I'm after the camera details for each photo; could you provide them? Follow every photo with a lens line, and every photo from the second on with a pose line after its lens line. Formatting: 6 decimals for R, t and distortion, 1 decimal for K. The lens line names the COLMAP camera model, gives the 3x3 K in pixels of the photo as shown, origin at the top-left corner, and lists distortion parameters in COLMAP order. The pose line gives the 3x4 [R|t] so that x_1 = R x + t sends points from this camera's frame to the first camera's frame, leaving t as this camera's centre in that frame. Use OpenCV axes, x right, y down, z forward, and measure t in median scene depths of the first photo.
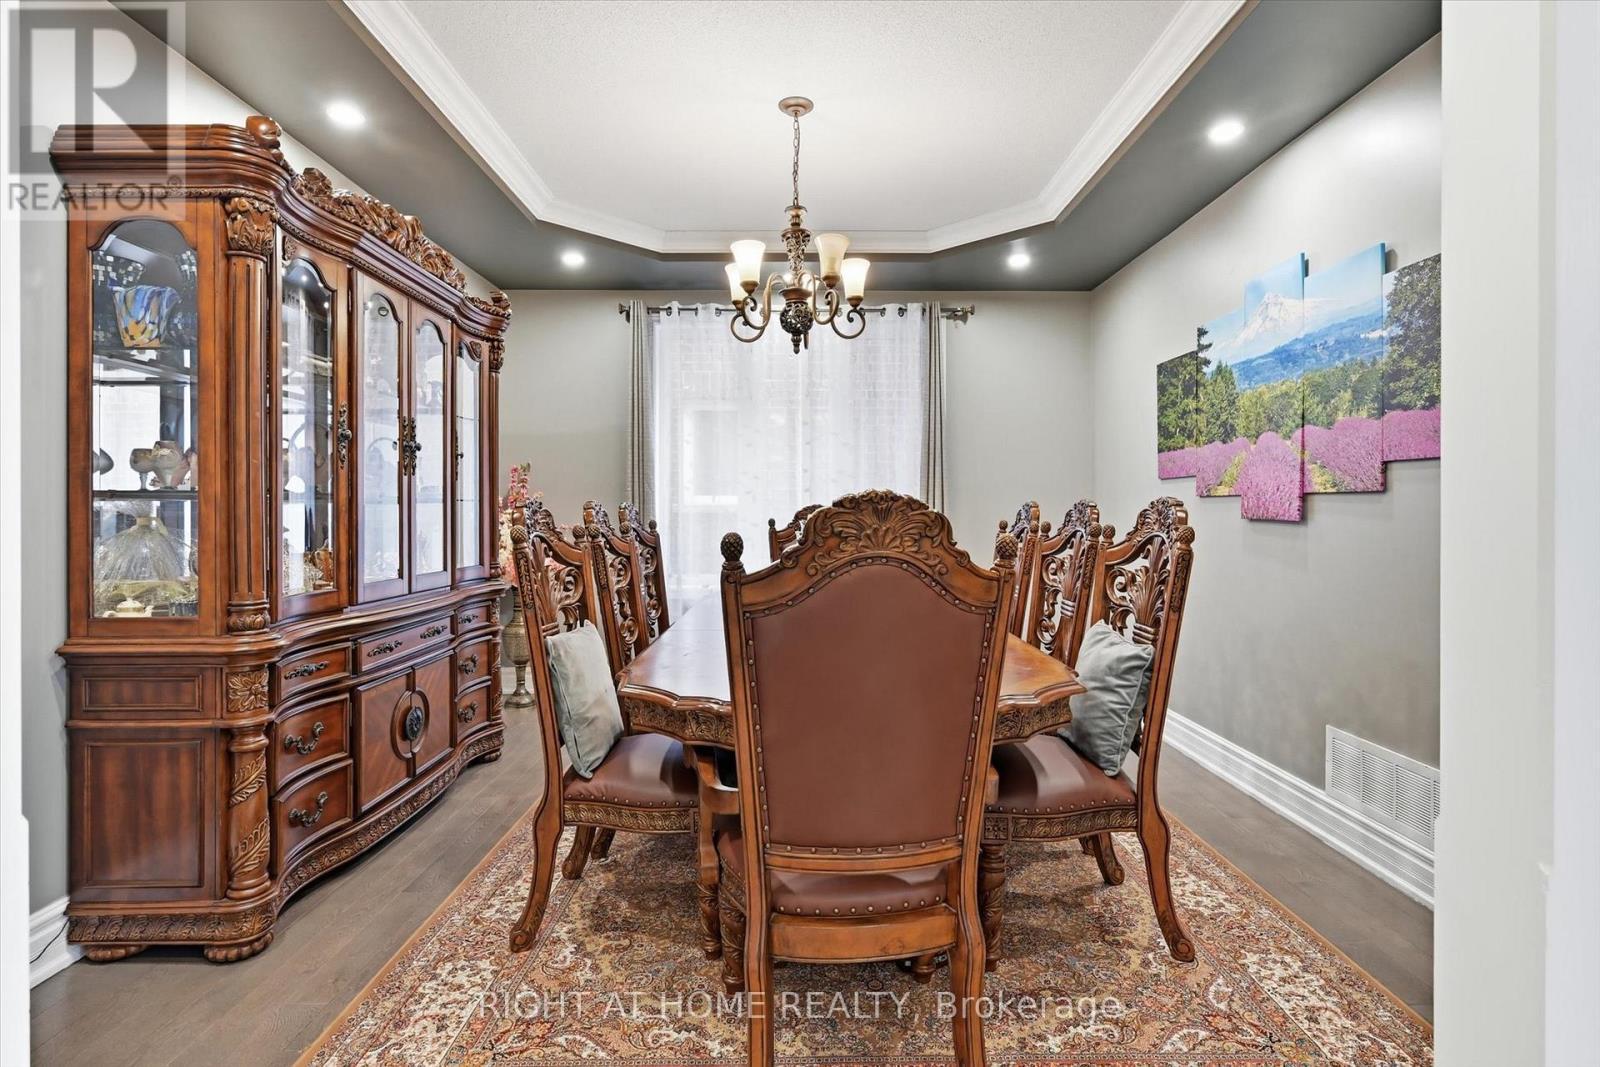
lens RADIAL K [[657.0, 0, 802.2], [0, 657.0, 510.9], [0, 0, 1]] dist [-0.002201, 0.000063]
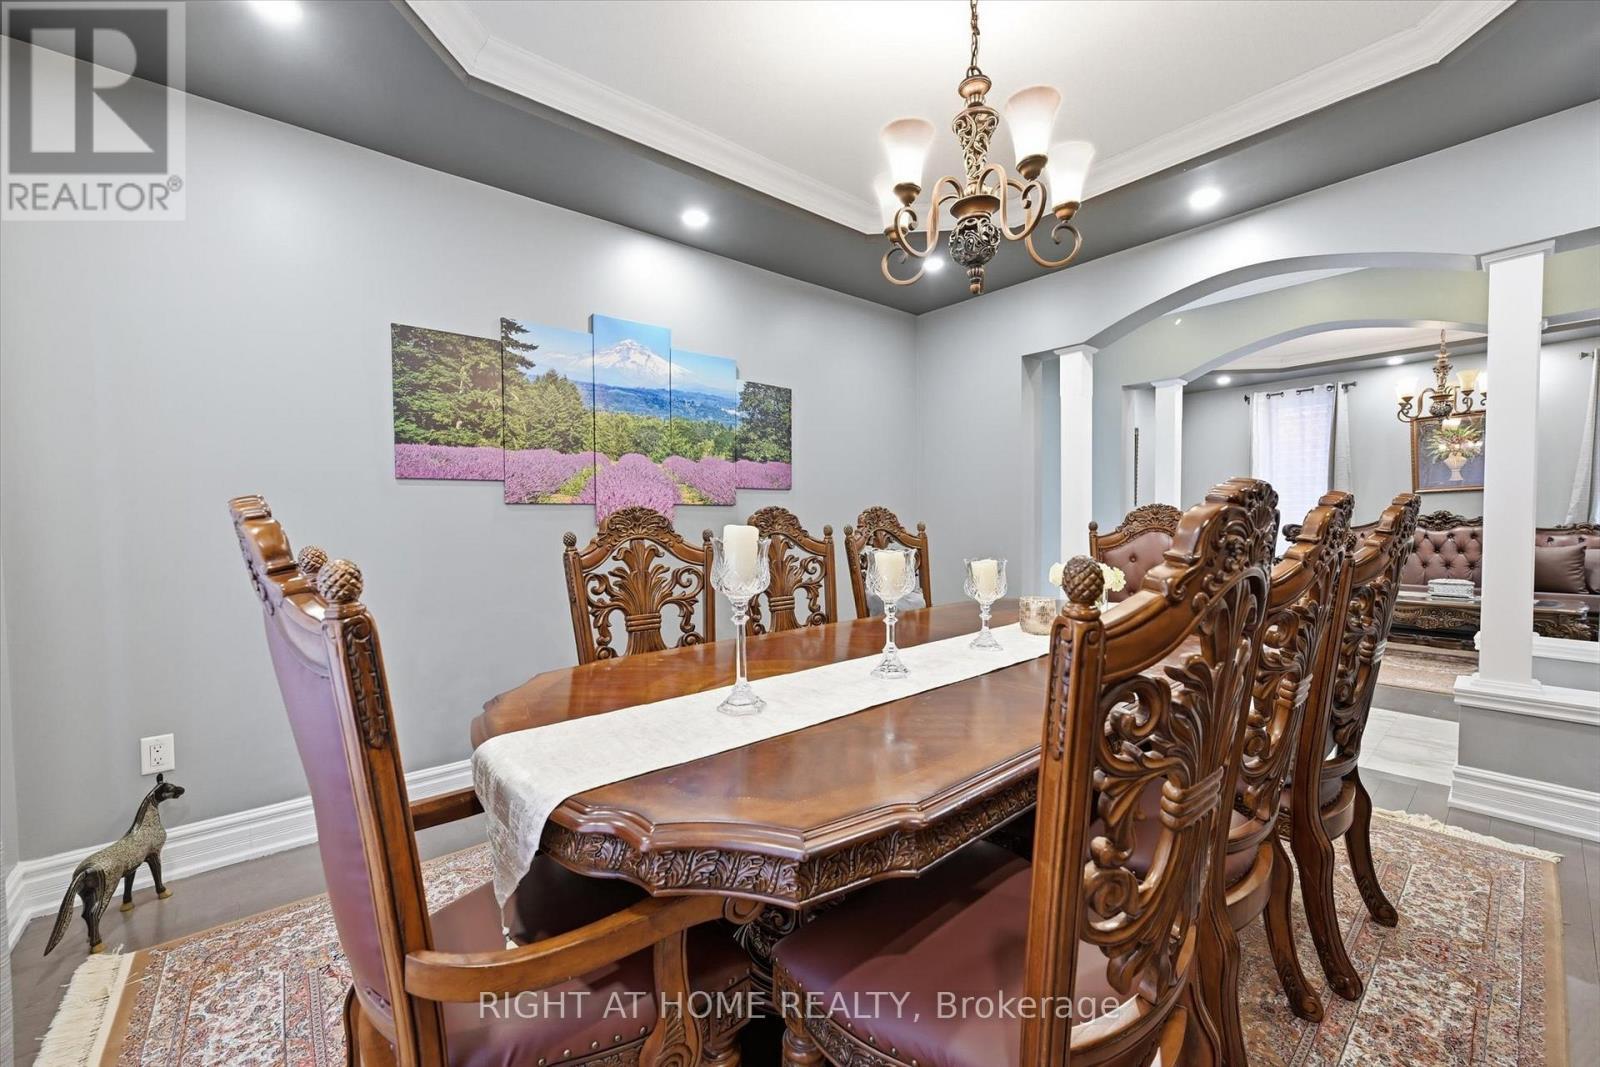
lens RADIAL K [[657.0, 0, 802.2], [0, 657.0, 510.9], [0, 0, 1]] dist [-0.002201, 0.000063]
pose [[-0.627067, 0.021040, 0.778681, -0.482499], [0.017776, 0.999761, -0.012698, 0.008153], [-0.778763, 0.005880, -0.627291, 1.693849]]
